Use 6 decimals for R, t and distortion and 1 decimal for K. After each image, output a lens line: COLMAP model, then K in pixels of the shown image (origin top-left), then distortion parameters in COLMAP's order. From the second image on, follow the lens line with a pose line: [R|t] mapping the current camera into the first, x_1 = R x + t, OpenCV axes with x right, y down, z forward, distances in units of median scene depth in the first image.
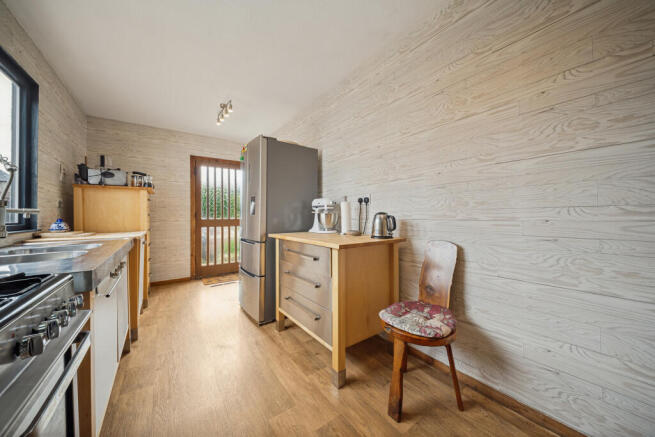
lens RADIAL K [[229.4, 0, 326.6], [0, 229.4, 216.0], [0, 0, 1]] dist [0.001233, -0.000076]
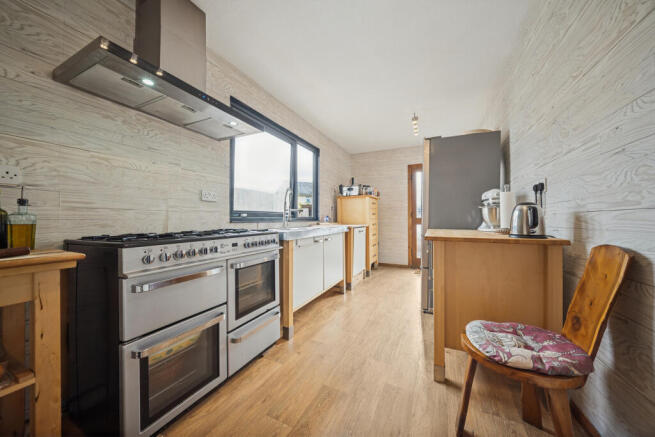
lens RADIAL K [[229.4, 0, 326.6], [0, 229.4, 216.0], [0, 0, 1]] dist [0.001233, -0.000076]
pose [[0.482756, -0.005240, -0.875739, 0.453518], [-0.002440, 0.999970, -0.007329, 0.027076], [0.875752, 0.005675, 0.482728, 0.067313]]
